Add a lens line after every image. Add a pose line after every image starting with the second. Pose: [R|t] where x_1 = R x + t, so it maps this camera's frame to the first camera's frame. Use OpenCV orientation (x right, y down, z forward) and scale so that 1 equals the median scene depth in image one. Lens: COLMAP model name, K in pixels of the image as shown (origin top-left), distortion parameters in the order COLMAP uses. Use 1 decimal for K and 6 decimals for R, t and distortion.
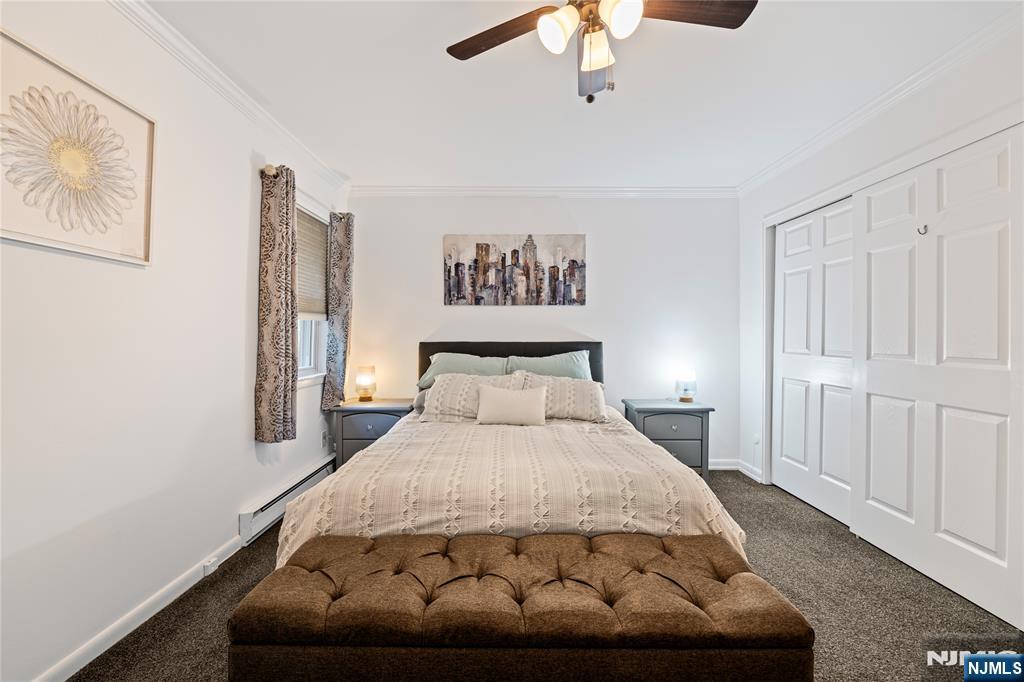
lens RADIAL K [[429.4, 0, 510.8], [0, 429.4, 335.2], [0, 0, 1]] dist [0.000098, -0.006986]
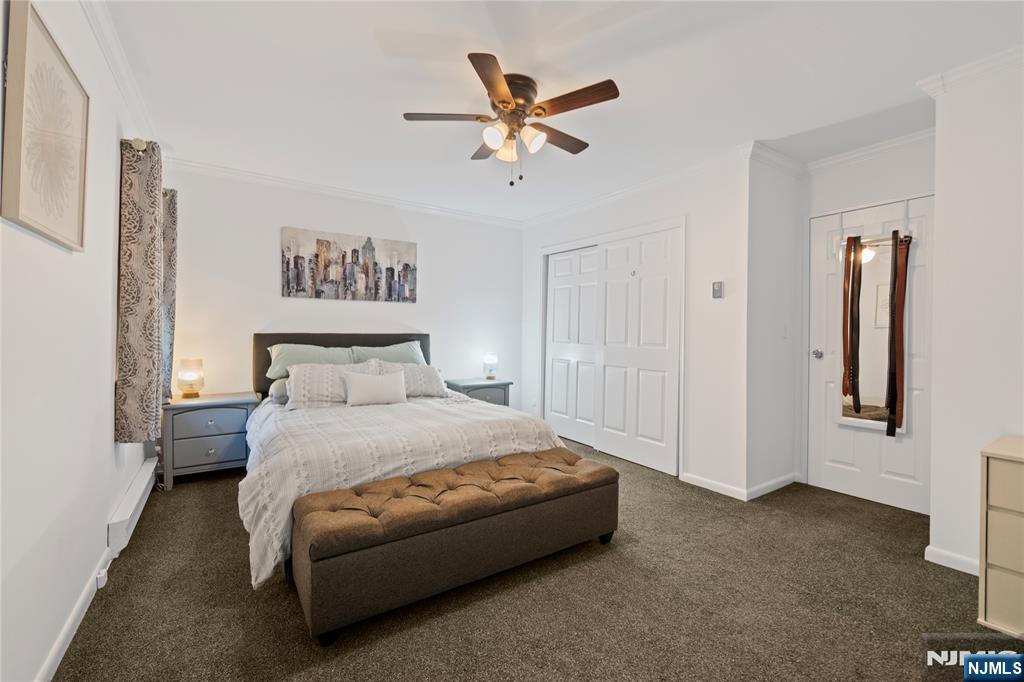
lens RADIAL K [[429.4, 0, 510.8], [0, 429.4, 335.2], [0, 0, 1]] dist [0.000098, -0.006986]
pose [[0.830889, 0.002080, 0.556435, -0.291978], [-0.013638, 0.999769, 0.016627, -0.004324], [-0.556272, -0.021404, 0.830725, -0.142503]]
